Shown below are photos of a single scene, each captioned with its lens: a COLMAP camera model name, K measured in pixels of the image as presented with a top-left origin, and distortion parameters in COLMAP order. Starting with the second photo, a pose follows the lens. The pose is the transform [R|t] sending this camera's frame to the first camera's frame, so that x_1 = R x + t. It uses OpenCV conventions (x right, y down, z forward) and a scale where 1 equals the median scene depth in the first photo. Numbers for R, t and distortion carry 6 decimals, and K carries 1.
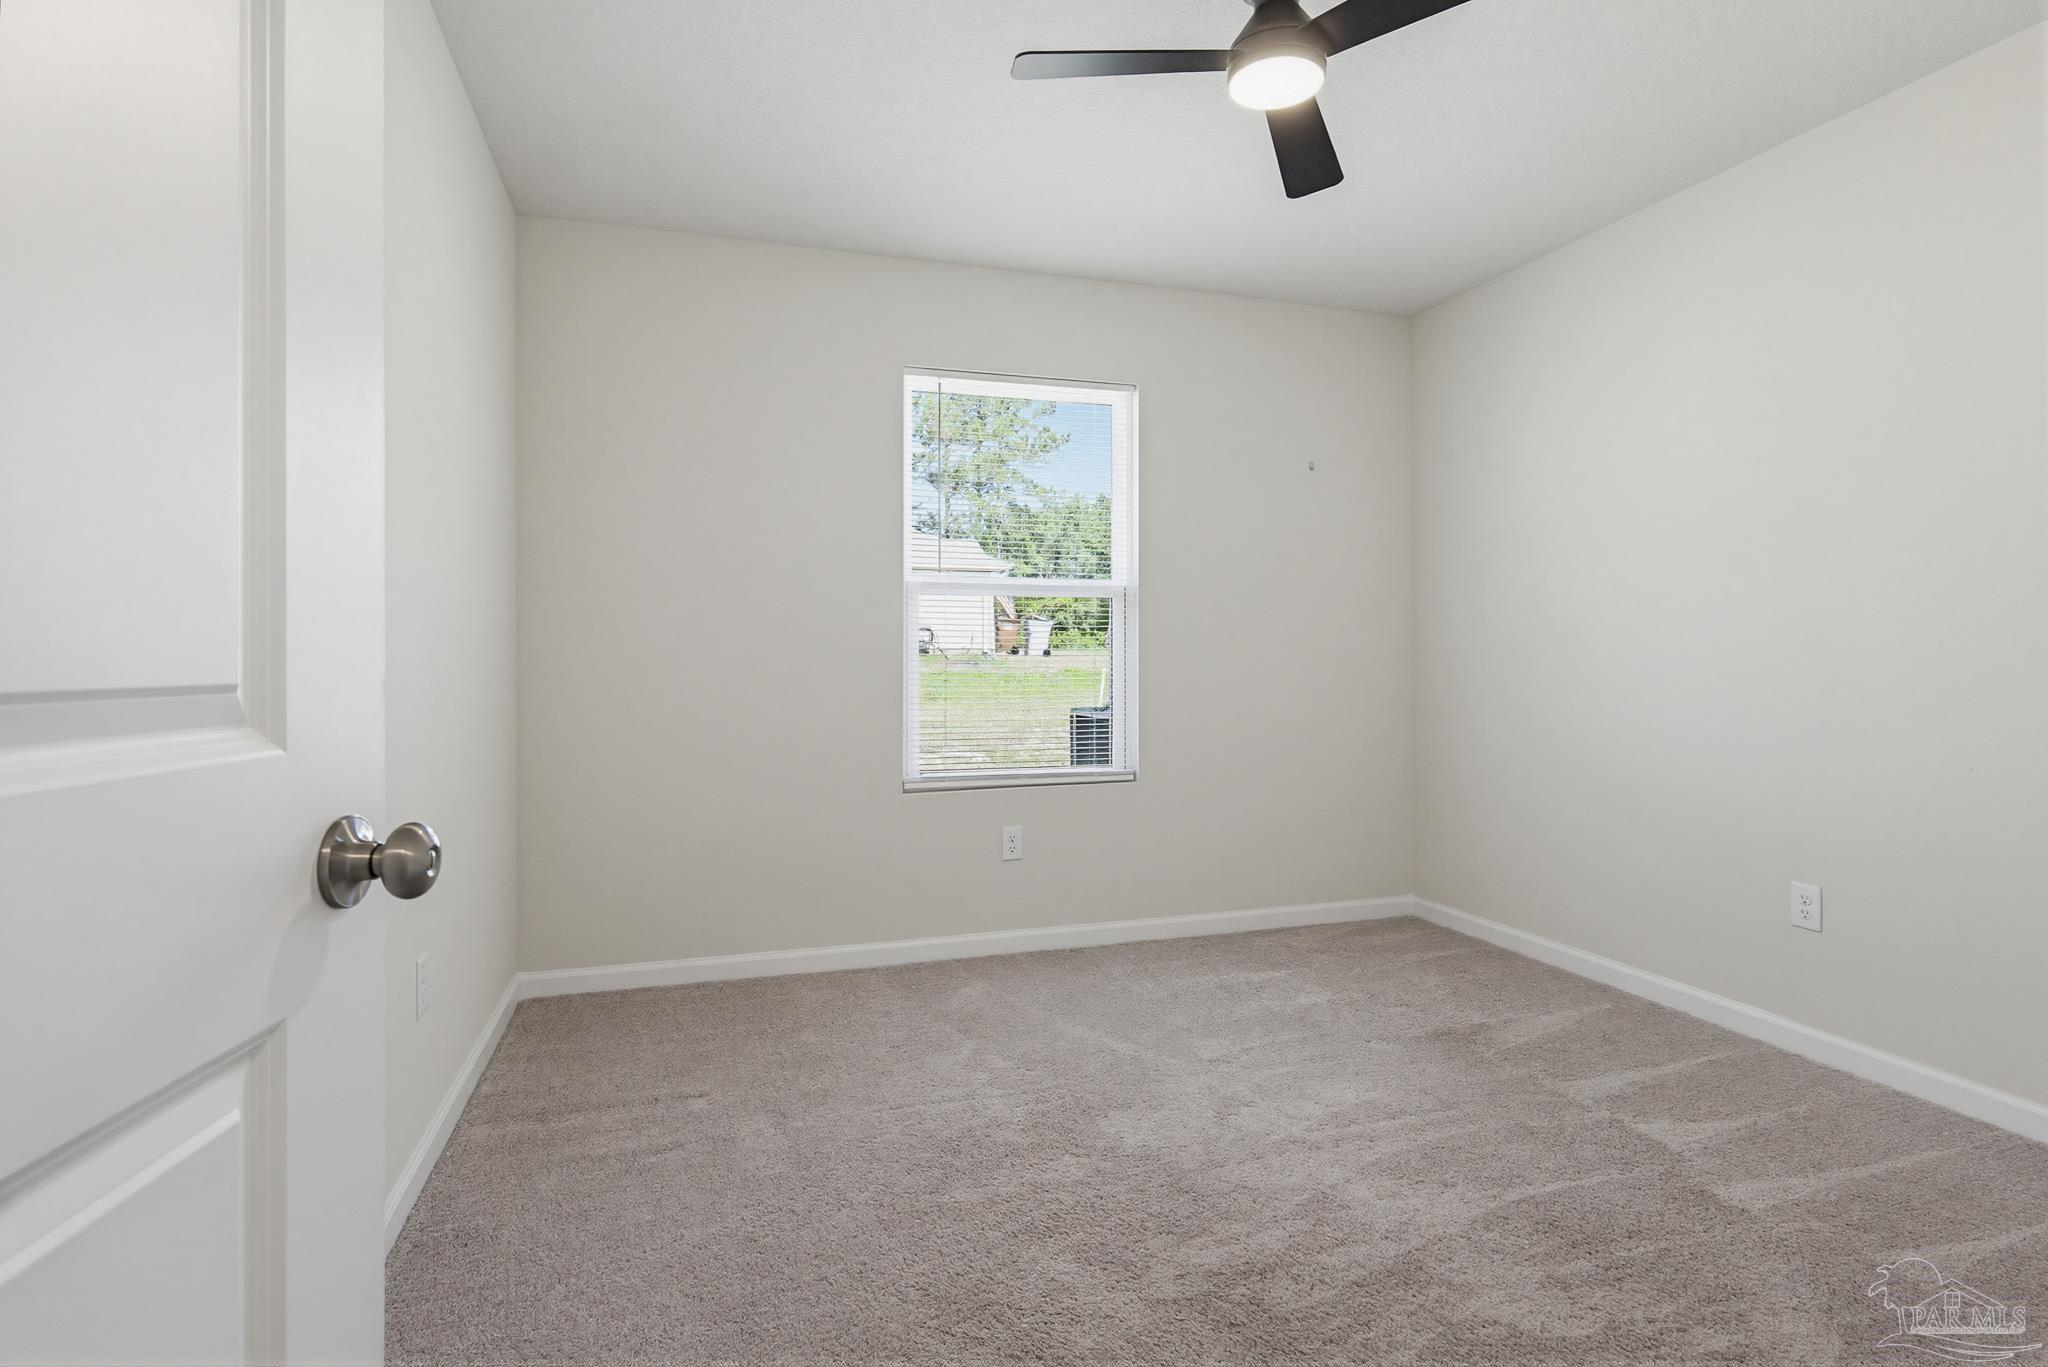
lens RADIAL K [[1049.1, 0, 1034.0], [0, 1049.1, 658.8], [0, 0, 1]] dist [-0.002624, -0.000468]
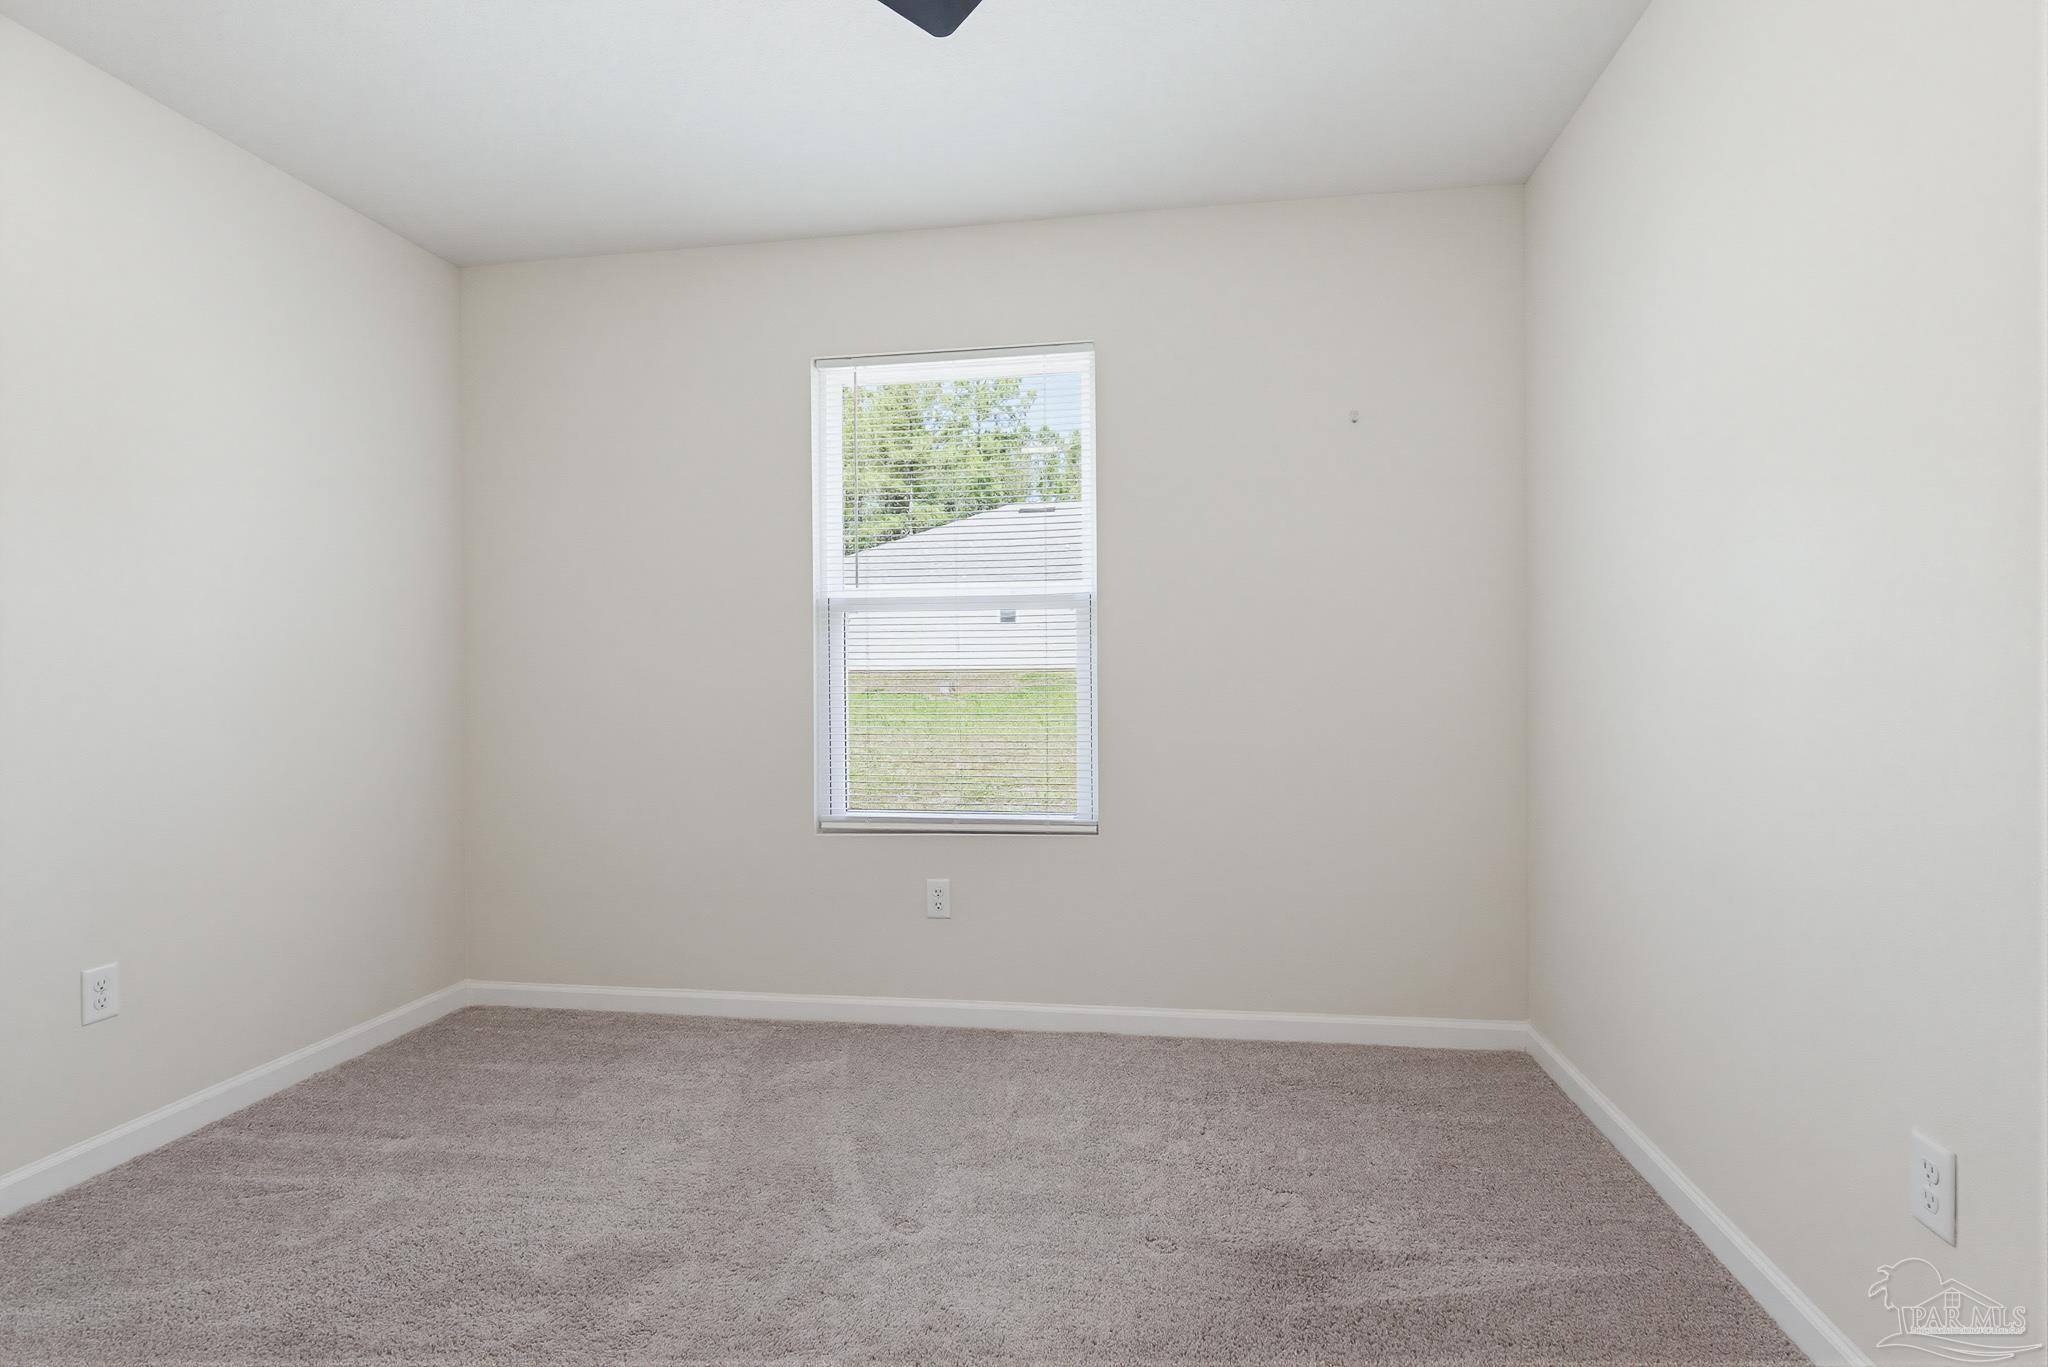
lens RADIAL K [[1038.5, 0, 1024.4], [0, 1038.5, 688.1], [0, 0, 1]] dist [-0.000859, 0.000209]
pose [[0.890842, -0.000867, -0.454312, 0.433462], [0.006528, 0.999919, 0.010891, -0.005297], [0.454266, -0.012668, 0.890776, 0.278411]]
